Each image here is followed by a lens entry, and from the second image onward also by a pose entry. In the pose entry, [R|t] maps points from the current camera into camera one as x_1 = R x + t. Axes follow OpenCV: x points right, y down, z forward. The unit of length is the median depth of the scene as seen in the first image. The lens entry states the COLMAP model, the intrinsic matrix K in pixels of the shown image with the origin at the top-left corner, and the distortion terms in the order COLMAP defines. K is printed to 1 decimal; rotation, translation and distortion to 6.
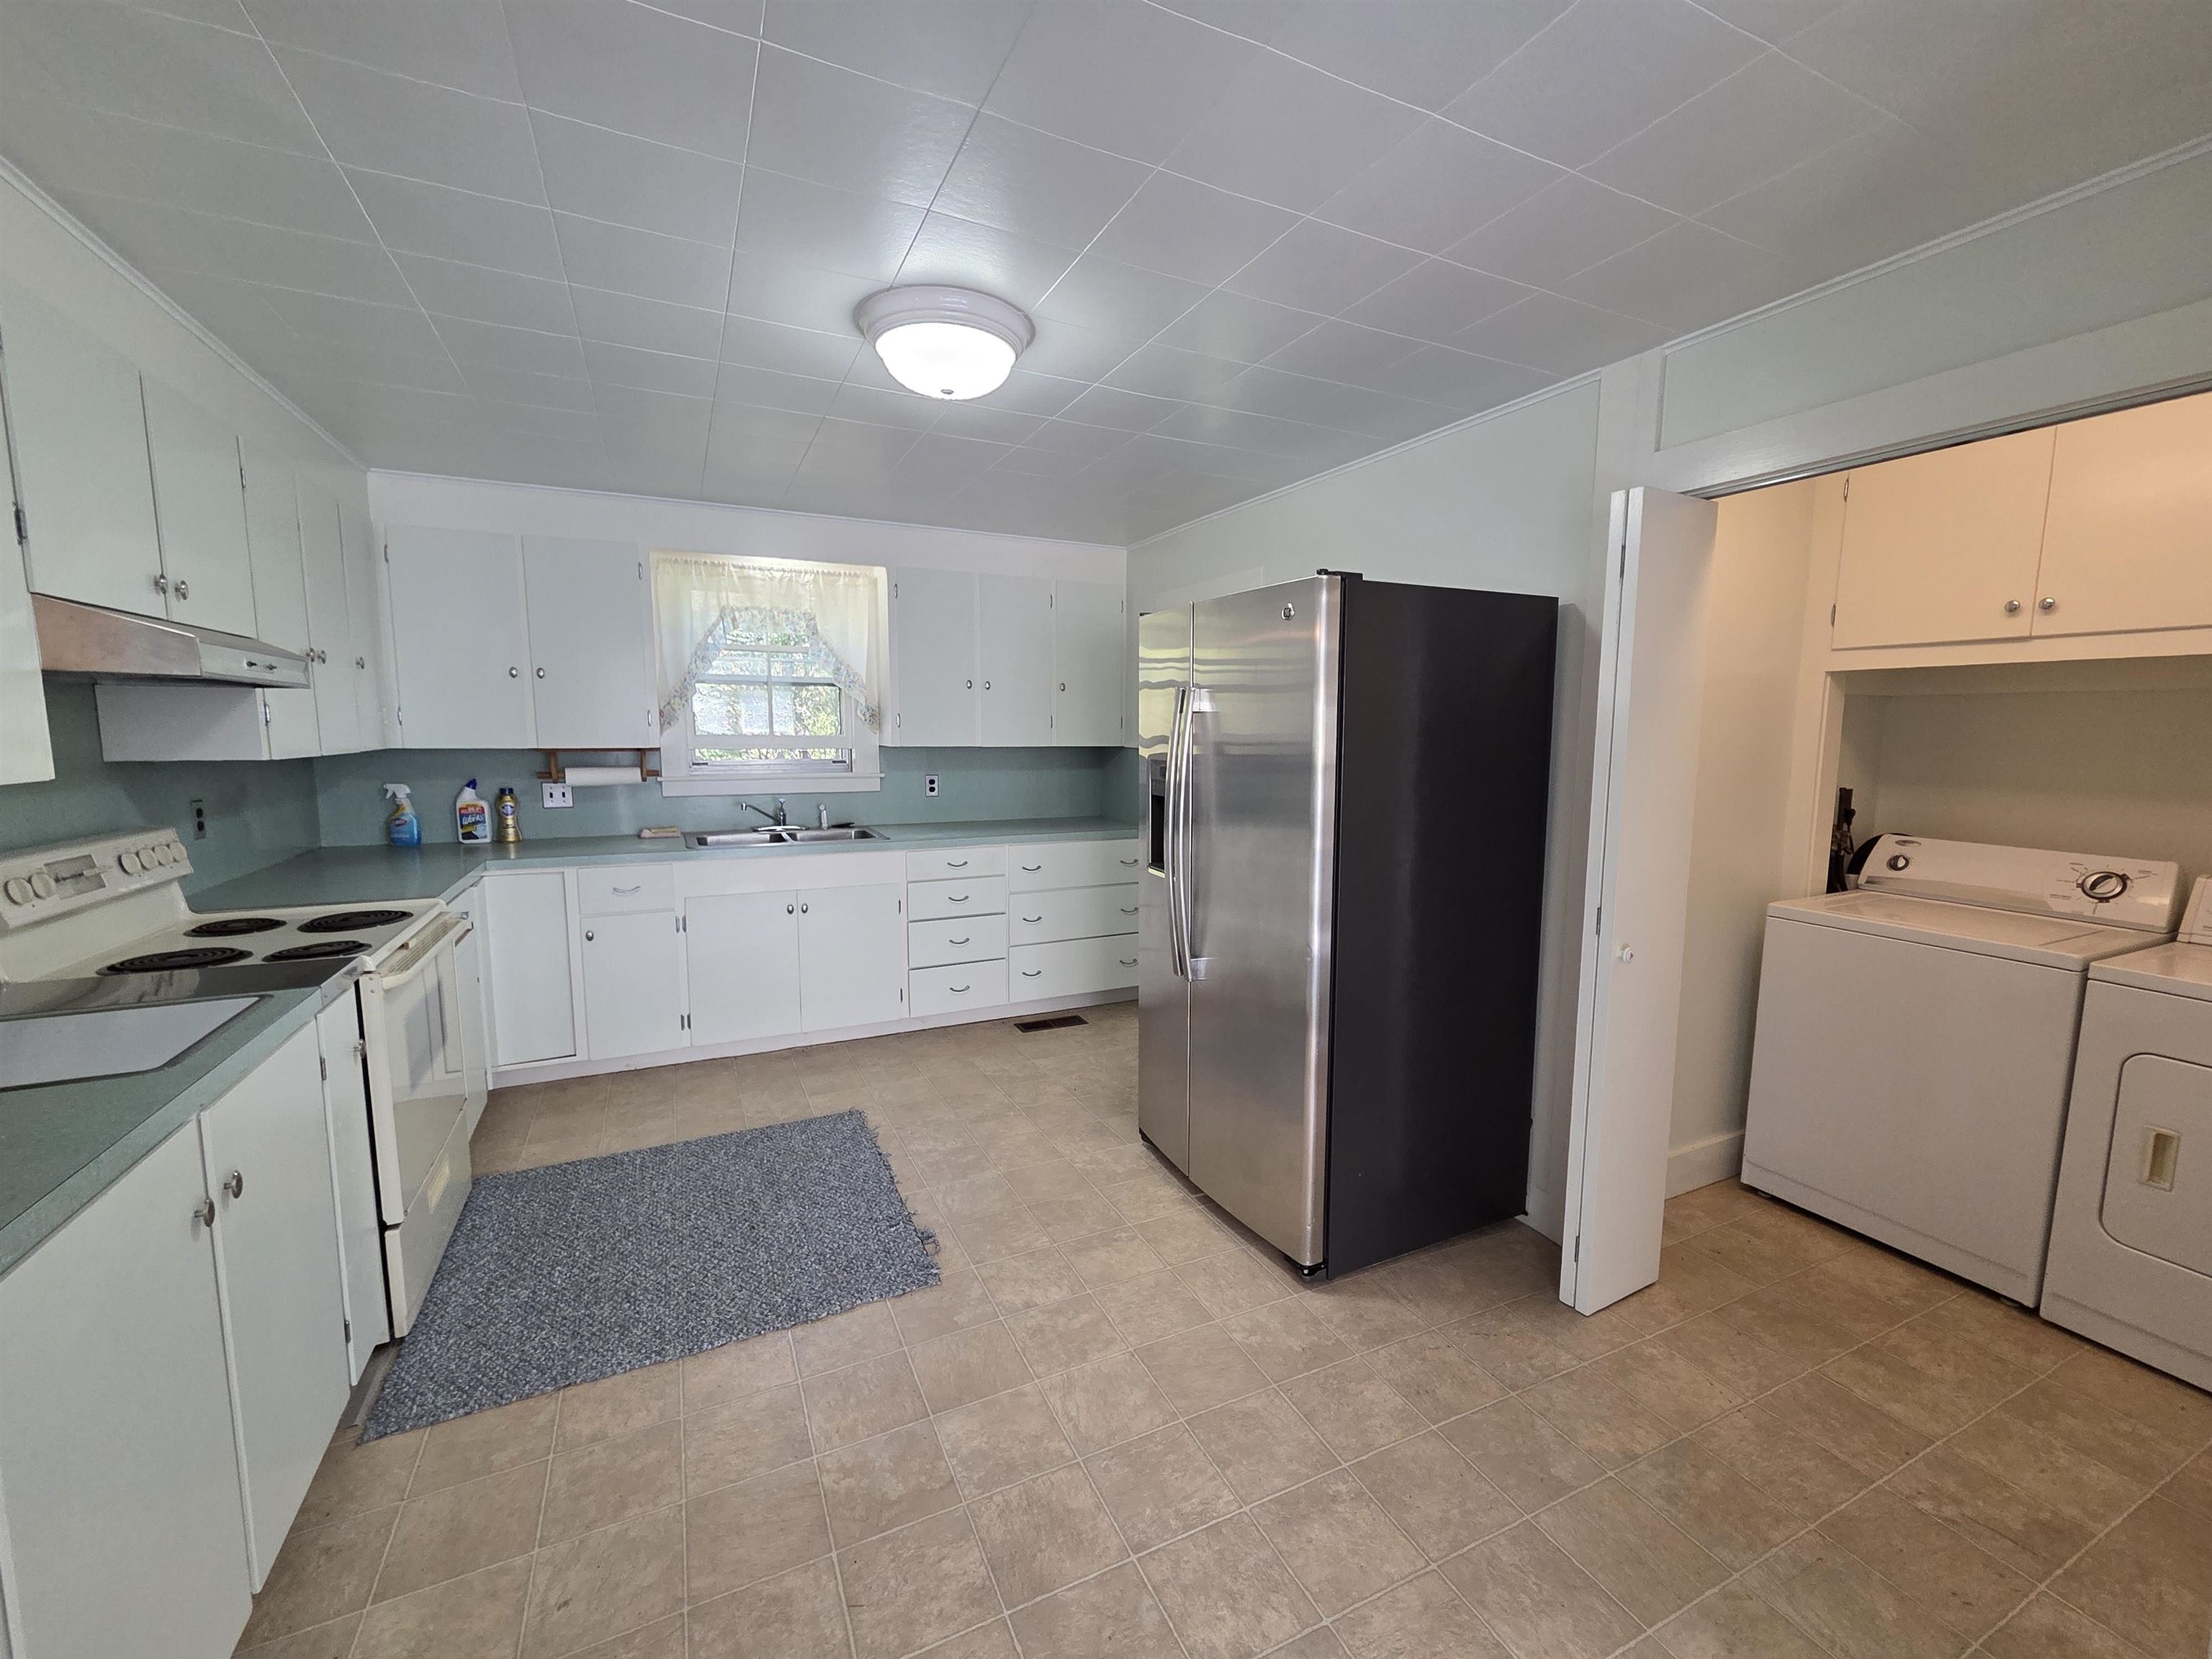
lens RADIAL K [[909.9, 0, 1115.5], [0, 909.9, 833.4], [0, 0, 1]] dist [0.004604, 0.000337]
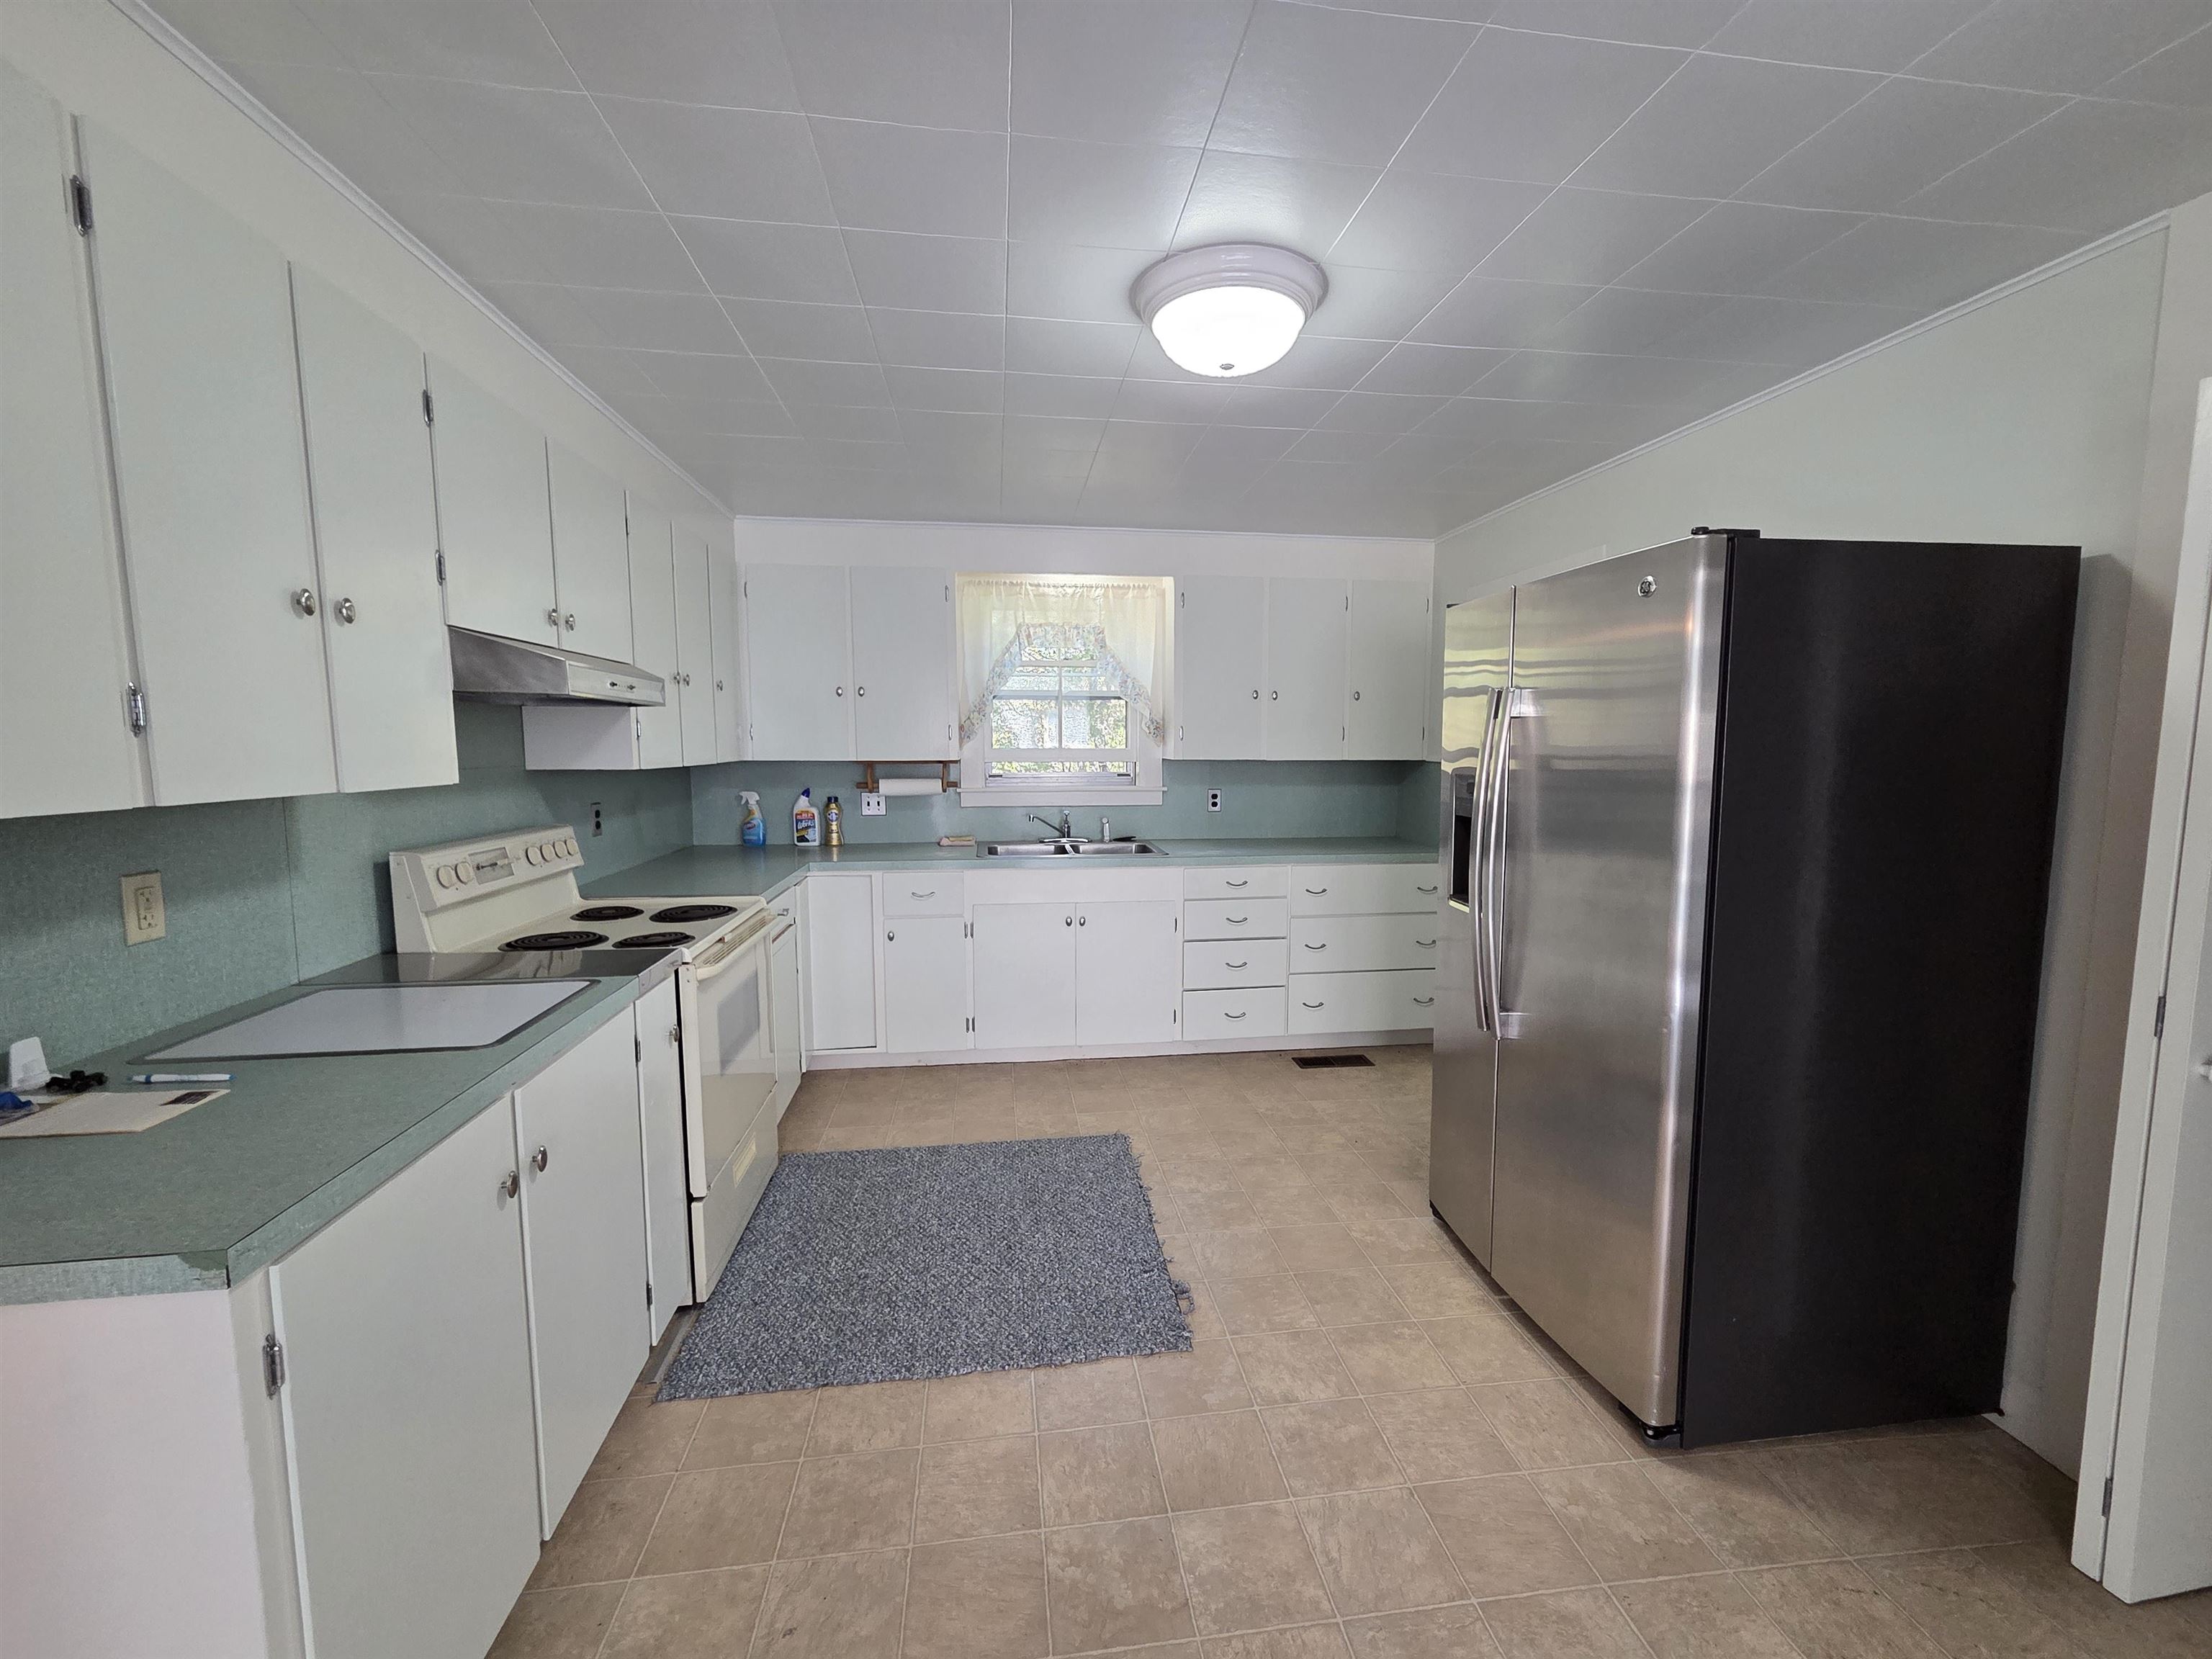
lens RADIAL K [[909.9, 0, 1115.5], [0, 909.9, 833.4], [0, 0, 1]] dist [0.004604, 0.000337]
pose [[0.948888, 0.027067, -0.314449, 0.006946], [-0.032371, 0.999408, -0.011657, -0.005927], [0.313947, 0.021241, 0.949203, 0.103898]]
